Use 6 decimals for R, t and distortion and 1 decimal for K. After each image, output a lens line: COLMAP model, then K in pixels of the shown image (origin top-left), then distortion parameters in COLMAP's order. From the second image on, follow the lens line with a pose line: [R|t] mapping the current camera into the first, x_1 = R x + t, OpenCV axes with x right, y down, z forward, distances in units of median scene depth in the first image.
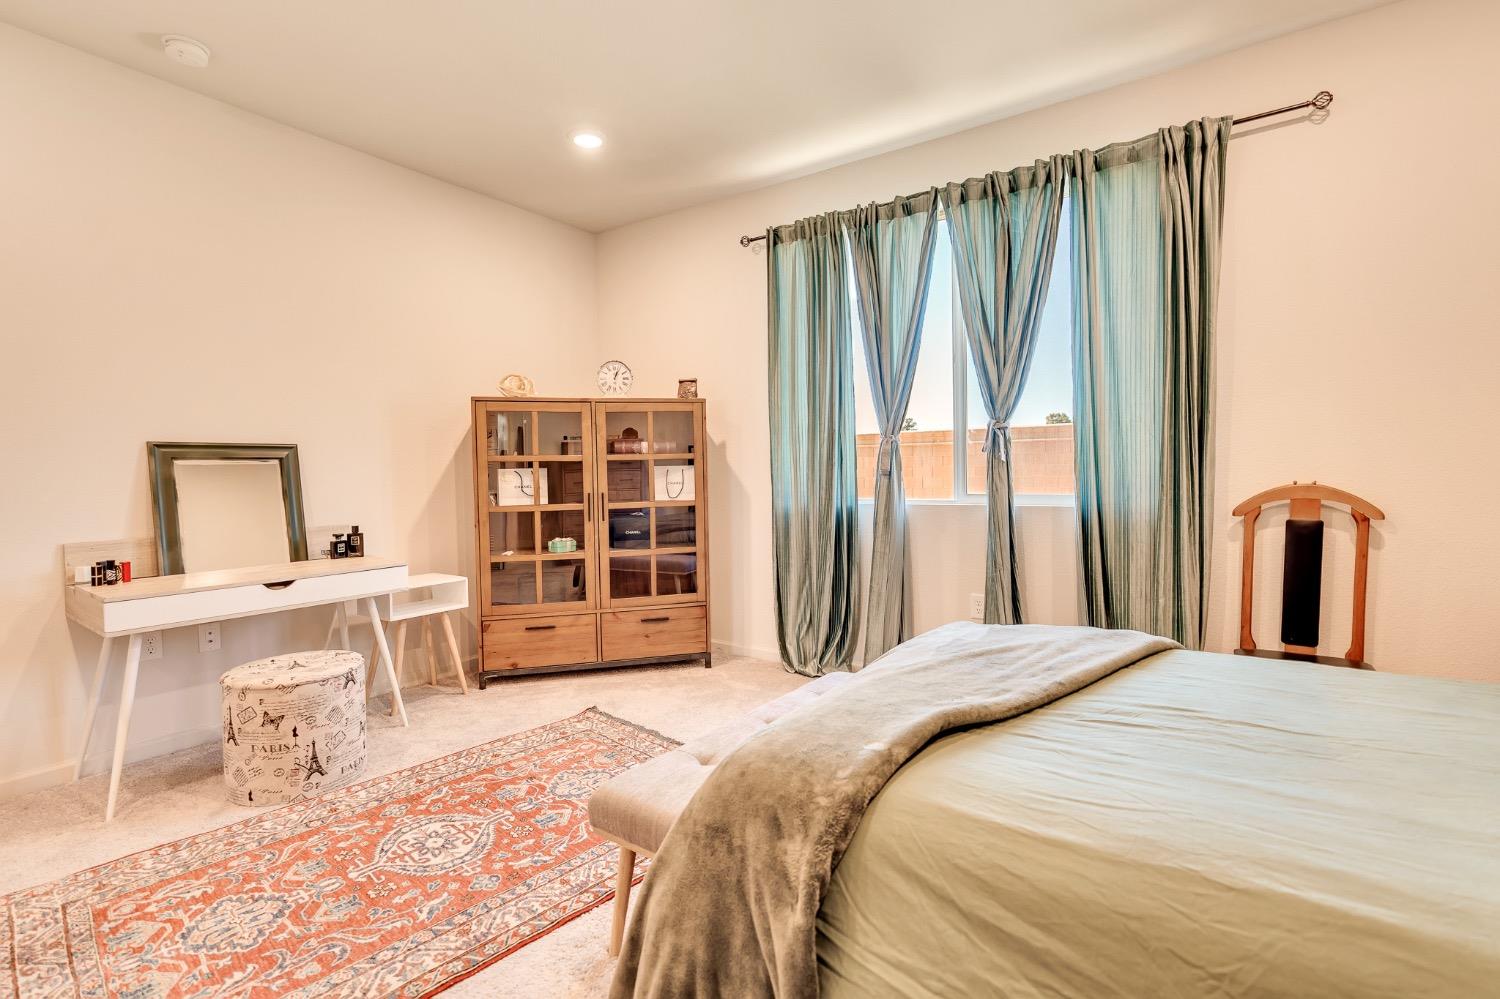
lens RADIAL K [[674.2, 0, 760.8], [0, 674.2, 490.0], [0, 0, 1]] dist [-0.008344, 0.003205]
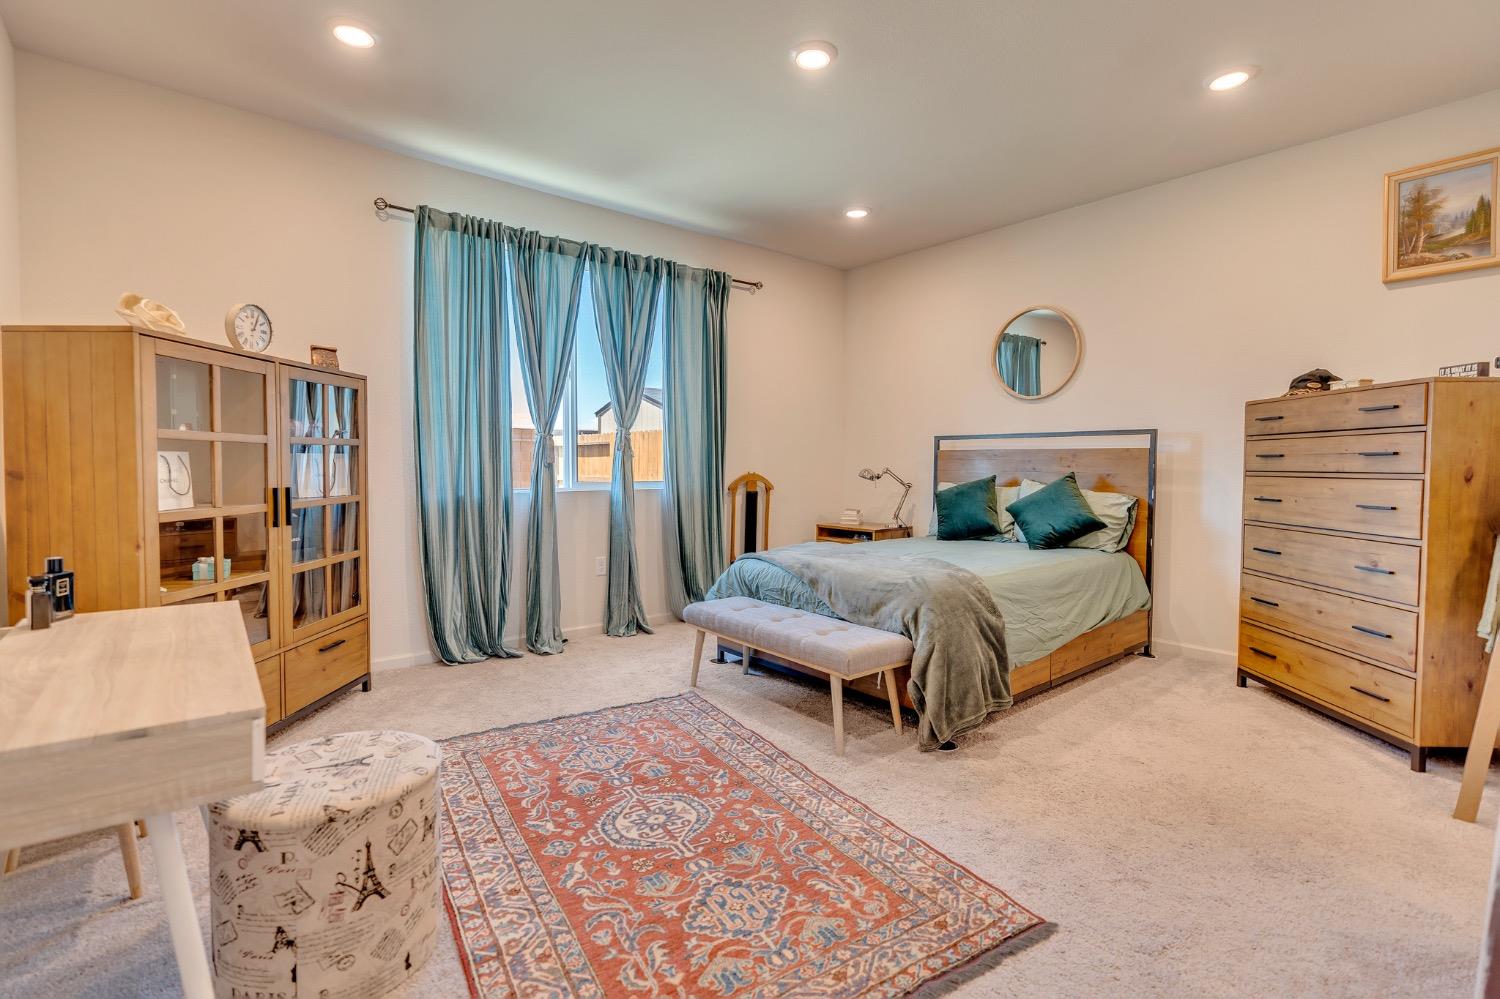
lens RADIAL K [[674.2, 0, 719.0], [0, 674.2, 489.7], [0, 0, 1]] dist [-0.008344, 0.003205]
pose [[0.313027, -0.021985, 0.949490, -0.937425], [0.020069, 0.999662, 0.016531, 0.004366], [-0.949532, 0.013881, 0.313362, 0.383455]]
